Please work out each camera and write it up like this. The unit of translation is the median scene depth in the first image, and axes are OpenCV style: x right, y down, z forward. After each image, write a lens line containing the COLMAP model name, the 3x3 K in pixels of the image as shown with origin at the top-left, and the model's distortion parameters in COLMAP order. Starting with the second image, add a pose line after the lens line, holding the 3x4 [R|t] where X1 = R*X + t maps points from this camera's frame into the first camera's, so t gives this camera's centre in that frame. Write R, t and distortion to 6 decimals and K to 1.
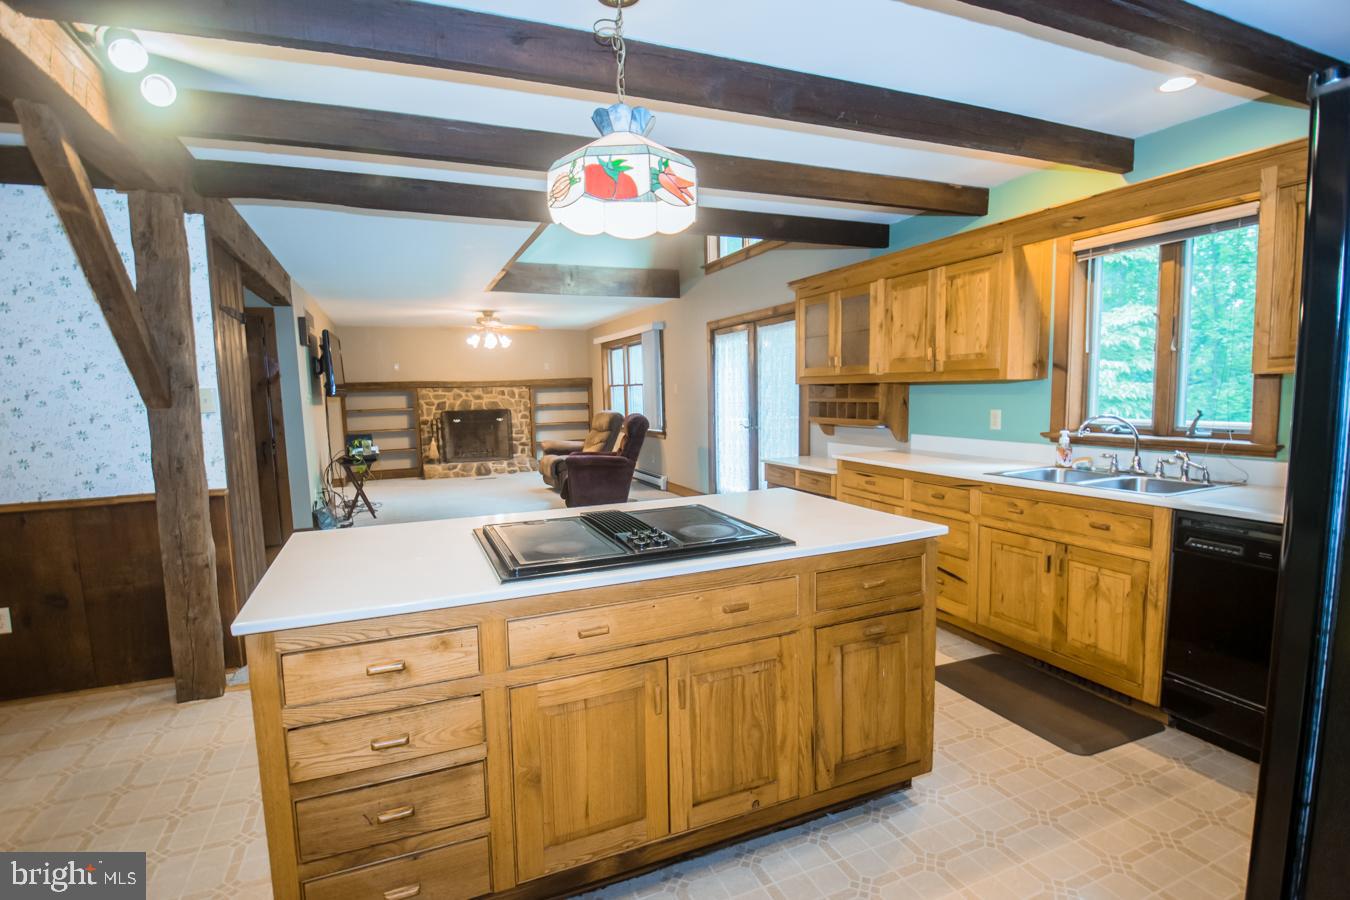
lens RADIAL K [[644.6, 0, 672.2], [0, 644.6, 457.6], [0, 0, 1]] dist [-0.003287, -0.000662]
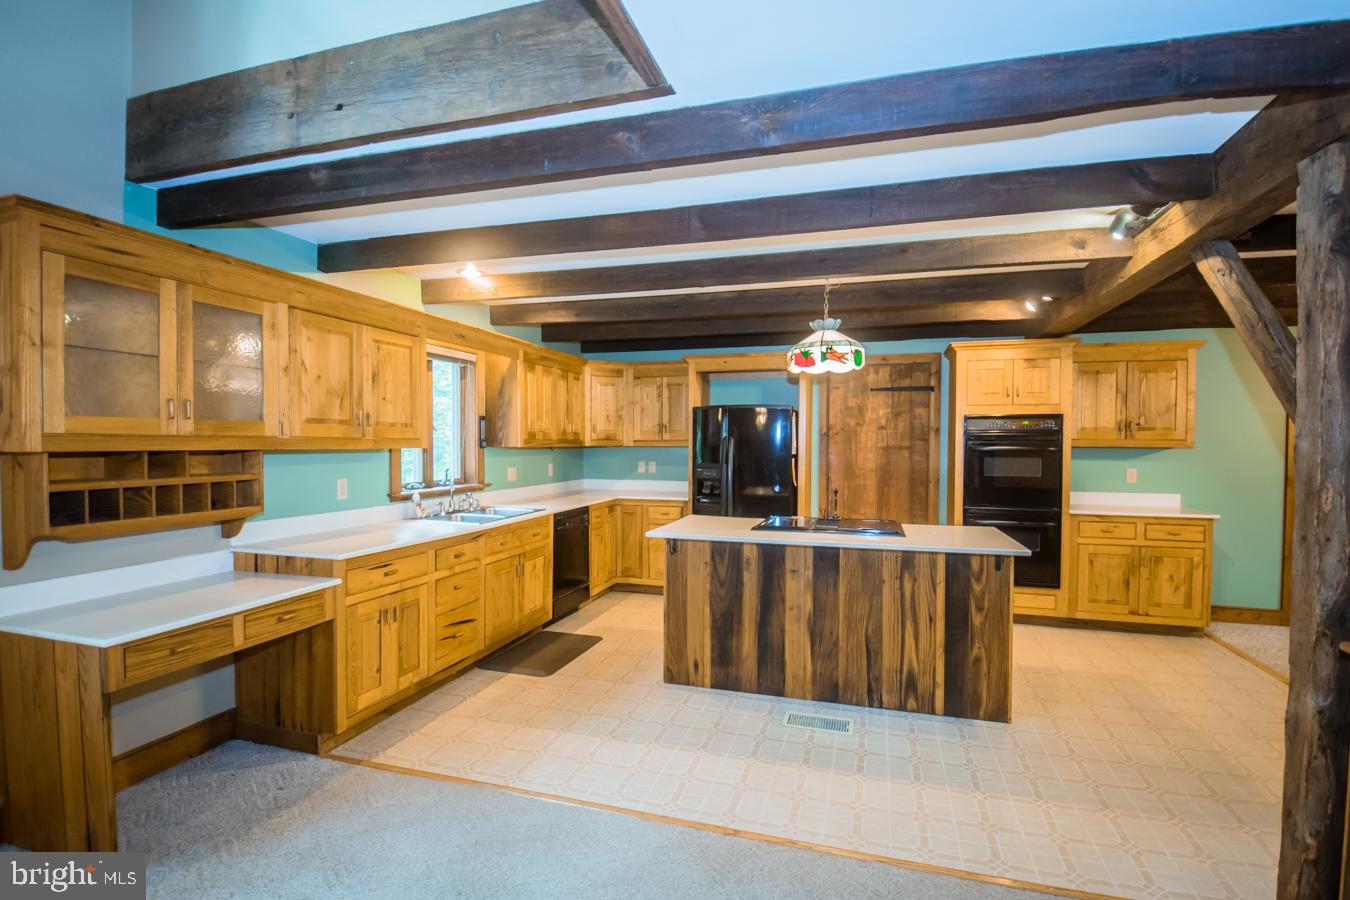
lens RADIAL K [[644.6, 0, 672.2], [0, 644.6, 457.6], [0, 0, 1]] dist [-0.003287, -0.000662]
pose [[-0.763206, 0.001044, 0.646154, -0.566741], [0.080395, 0.992382, 0.093356, -0.177235], [-0.641134, 0.123197, -0.757475, 1.602848]]
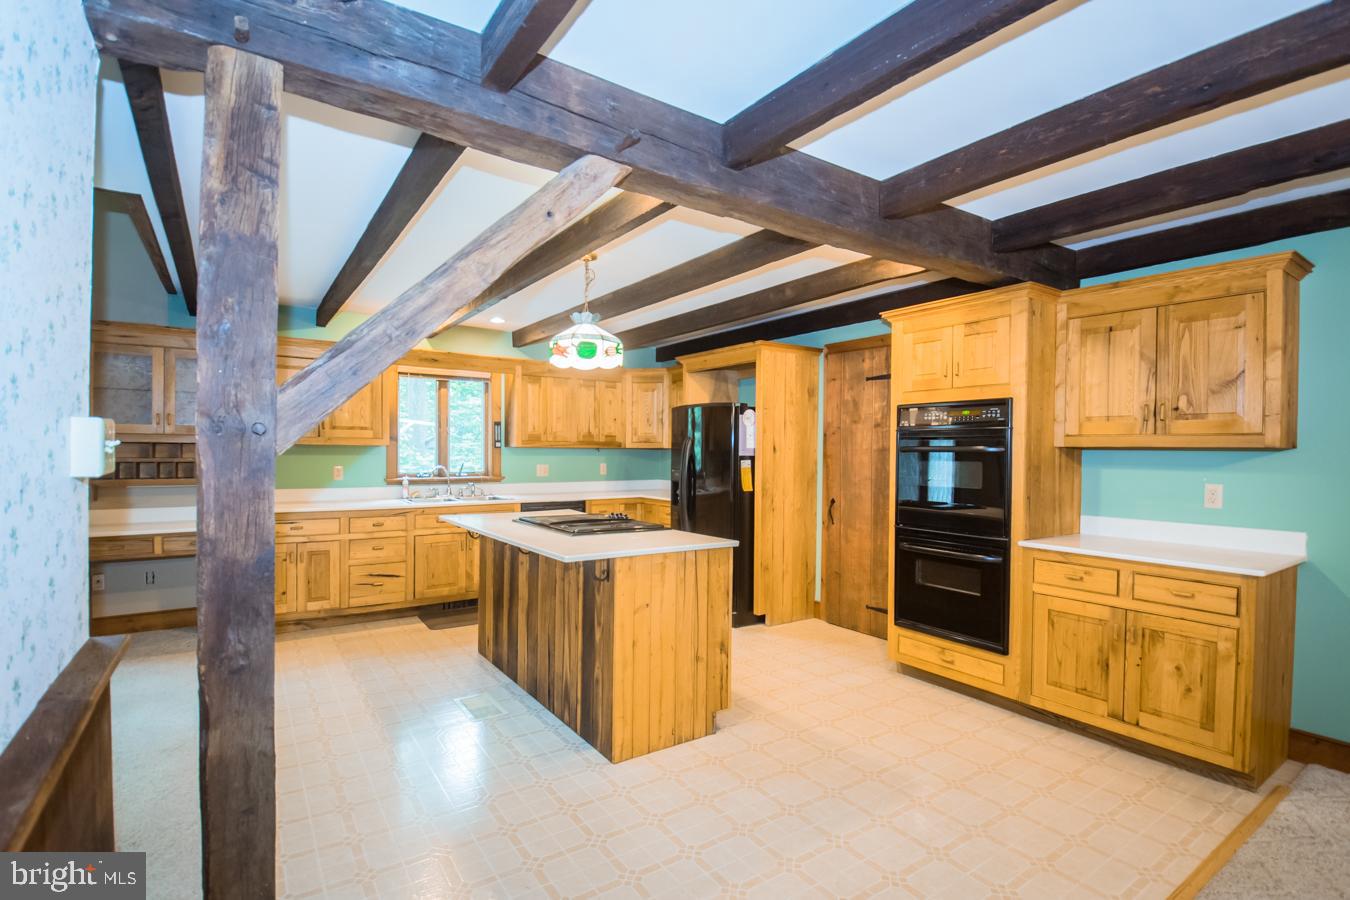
lens RADIAL K [[644.6, 0, 672.2], [0, 644.6, 457.6], [0, 0, 1]] dist [-0.003287, -0.000662]
pose [[-0.198197, 0.006940, 0.980138, -1.163074], [0.099767, 0.994924, 0.013129, -0.042170], [-0.975072, 0.100387, -0.197883, 0.636979]]
